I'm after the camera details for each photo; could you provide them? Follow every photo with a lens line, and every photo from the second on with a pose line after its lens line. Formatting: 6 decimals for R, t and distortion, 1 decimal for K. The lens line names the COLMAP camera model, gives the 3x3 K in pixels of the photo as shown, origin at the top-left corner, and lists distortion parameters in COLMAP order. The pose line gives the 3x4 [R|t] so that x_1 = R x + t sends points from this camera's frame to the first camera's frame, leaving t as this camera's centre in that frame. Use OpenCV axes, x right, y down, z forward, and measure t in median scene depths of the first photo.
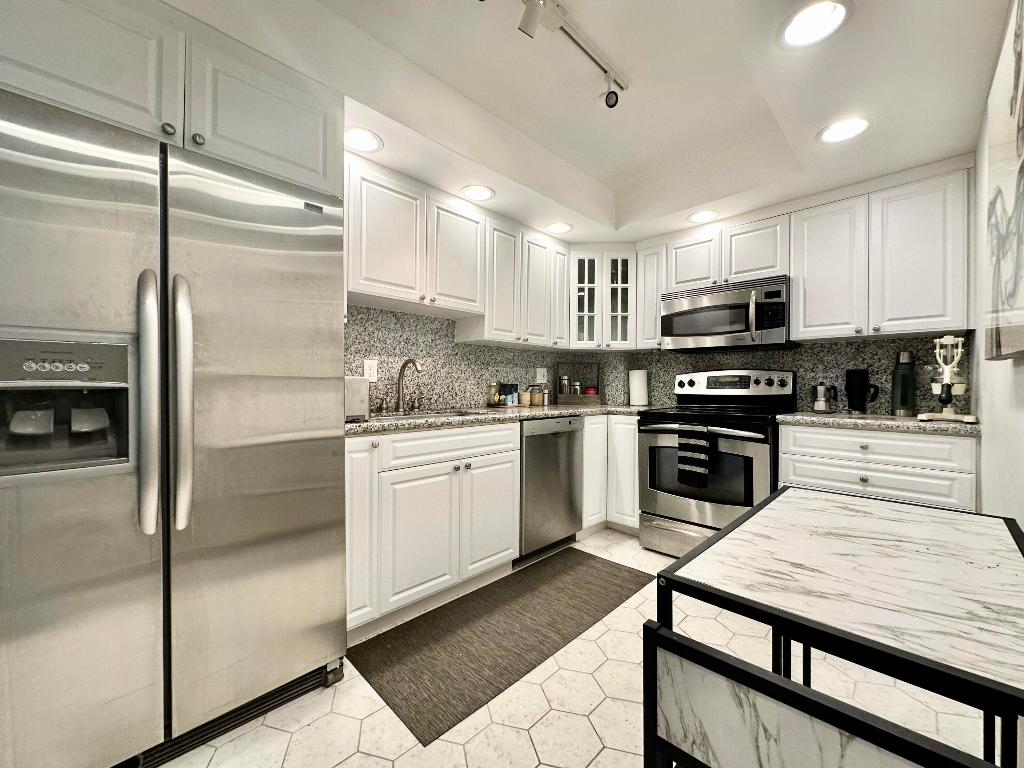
lens RADIAL K [[413.1, 0, 512.1], [0, 413.1, 382.9], [0, 0, 1]] dist [0.000662, -0.000310]
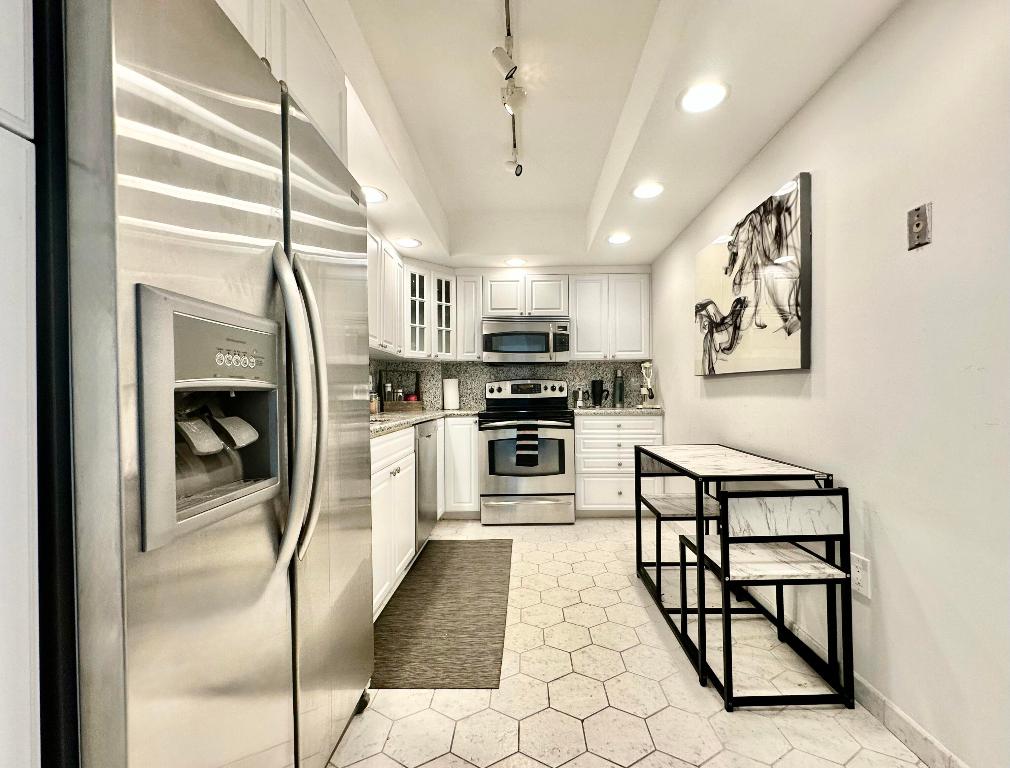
lens RADIAL K [[441.5, 0, 506.0], [0, 441.5, 391.2], [0, 0, 1]] dist [0.003868, 0.000009]
pose [[0.706384, -0.005013, 0.707811, -0.544537], [0.009492, 0.999952, -0.002391, 0.009674], [-0.707765, 0.008408, 0.706398, 0.033434]]
